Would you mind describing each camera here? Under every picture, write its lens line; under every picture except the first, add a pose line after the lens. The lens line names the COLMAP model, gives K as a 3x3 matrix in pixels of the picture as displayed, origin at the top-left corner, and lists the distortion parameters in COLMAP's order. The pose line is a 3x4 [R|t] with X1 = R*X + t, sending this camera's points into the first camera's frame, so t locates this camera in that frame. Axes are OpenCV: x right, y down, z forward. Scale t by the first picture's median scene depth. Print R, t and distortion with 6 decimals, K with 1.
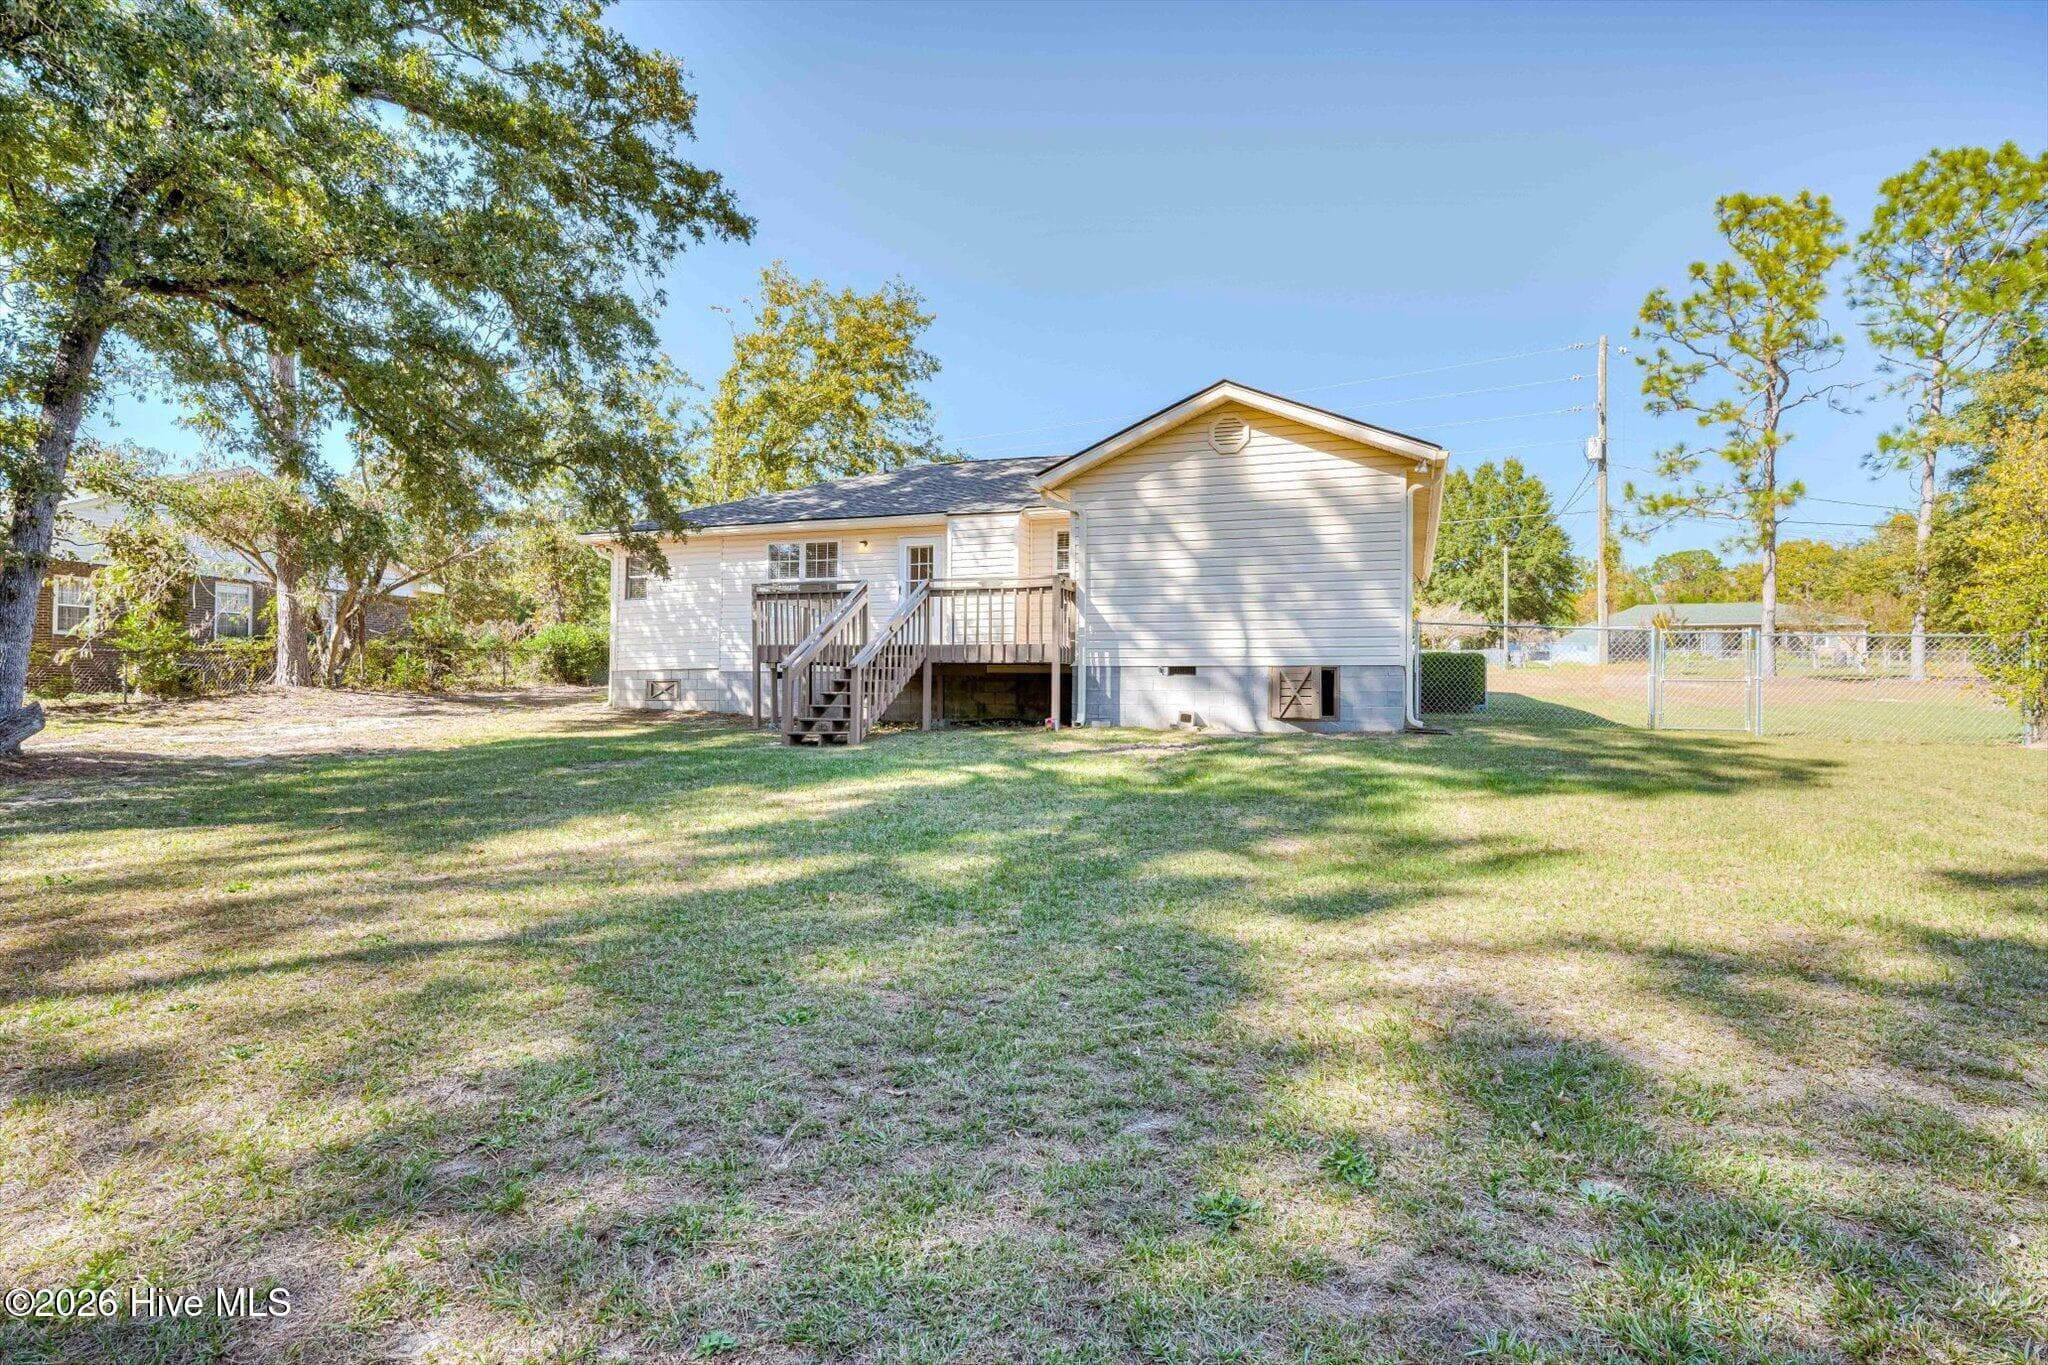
lens RADIAL K [[875.8, 0, 1015.4], [0, 875.8, 701.8], [0, 0, 1]] dist [-0.000364, 0.000036]
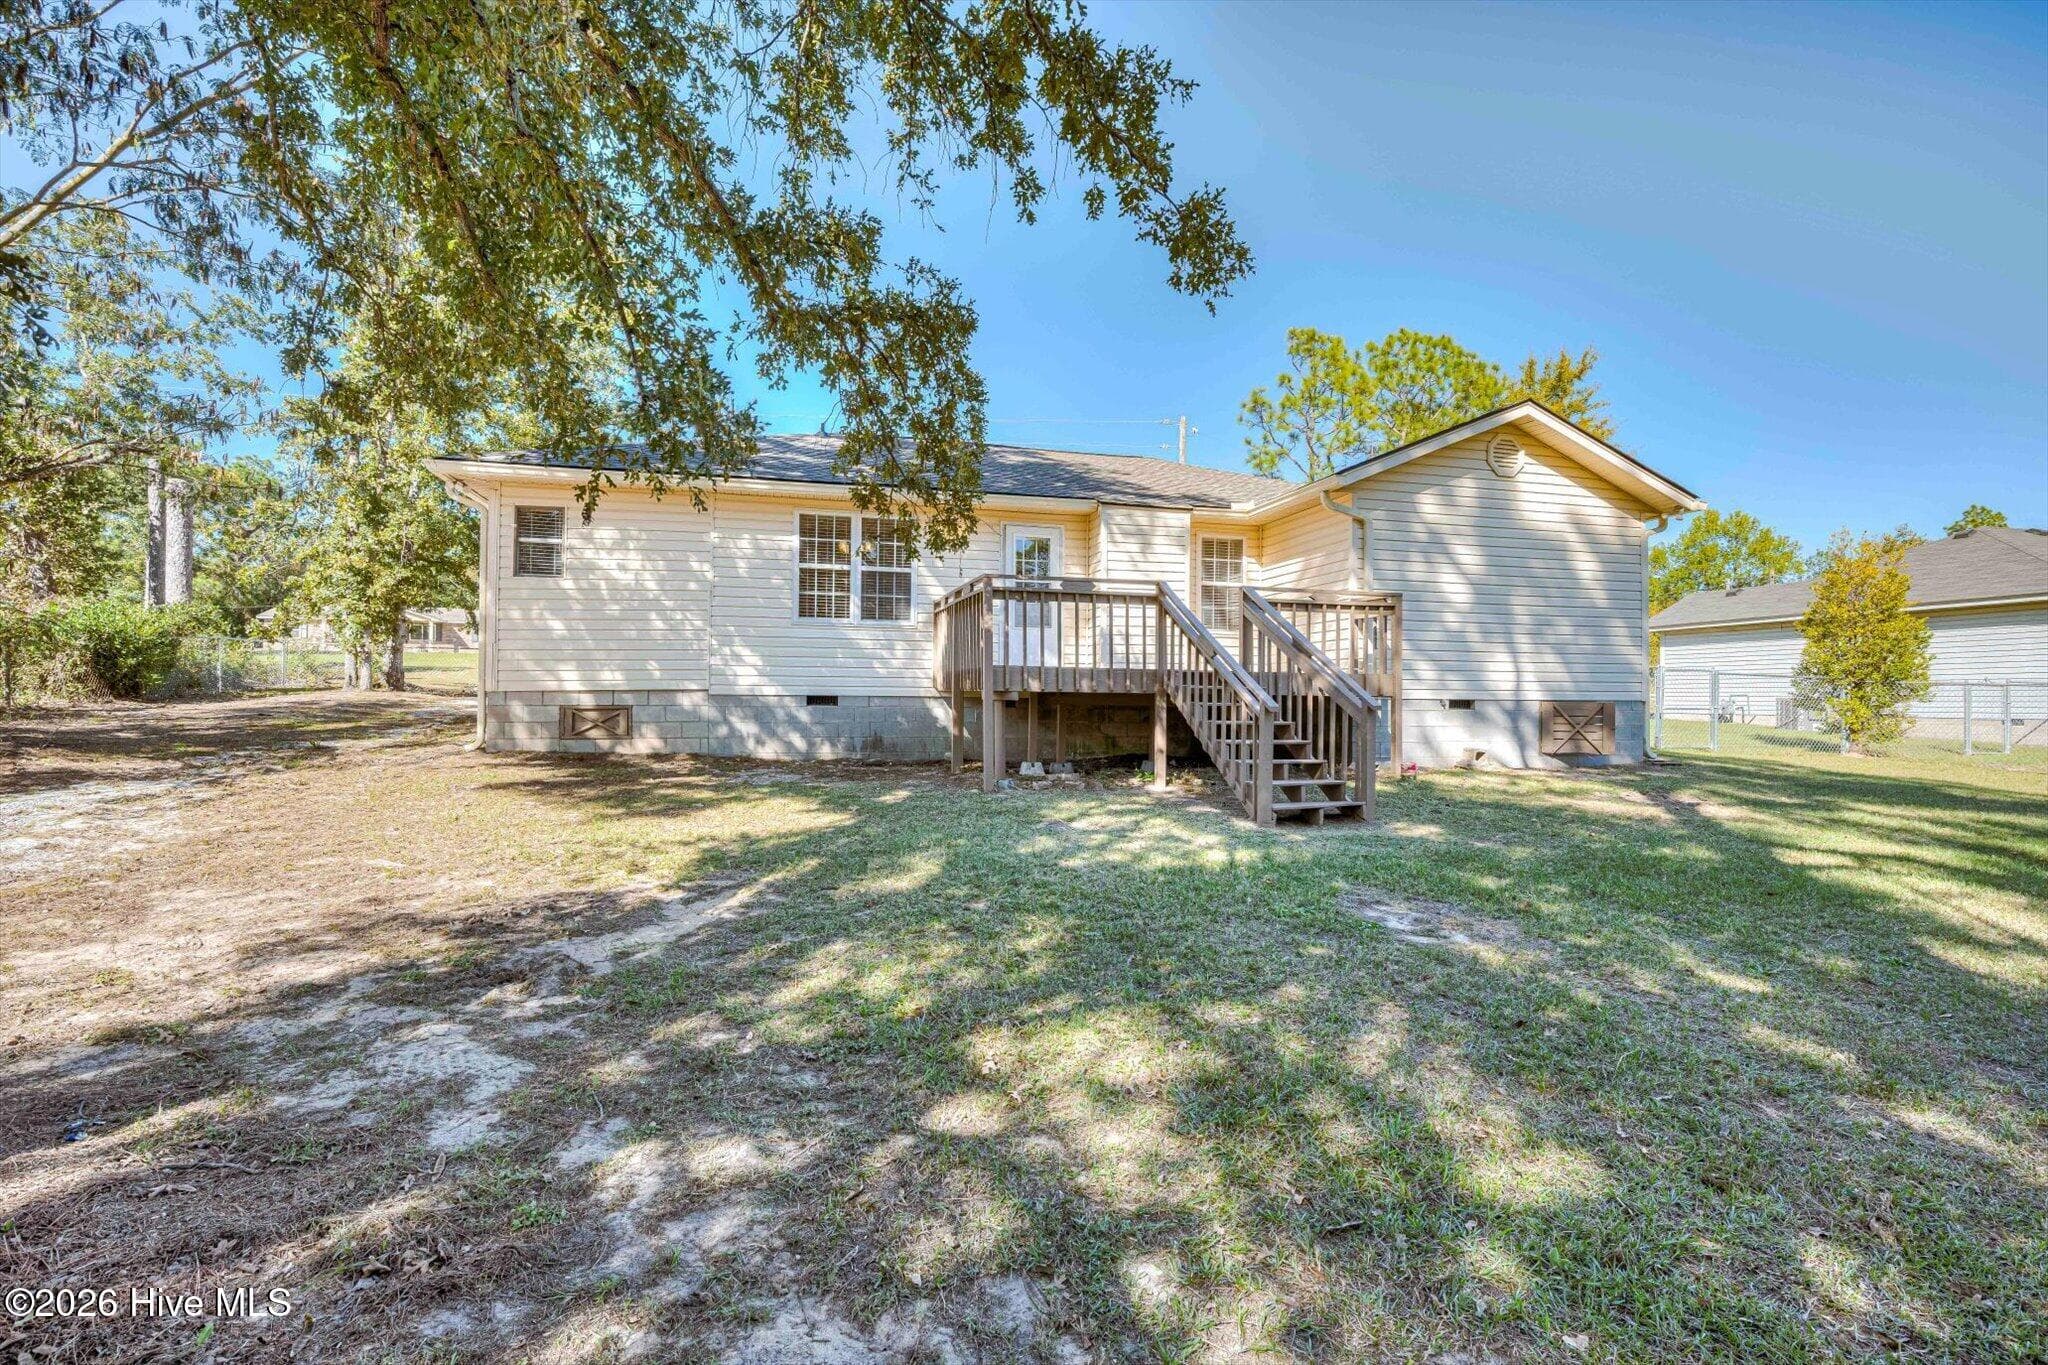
lens RADIAL K [[829.0, 0, 1023.6], [0, 829.0, 685.5], [0, 0, 1]] dist [0.000278, 0.000013]
pose [[0.862812, 0.007442, 0.505470, -0.523864], [0.003696, 0.999772, -0.021027, -0.031712], [-0.505511, 0.020011, 0.862588, 0.390584]]
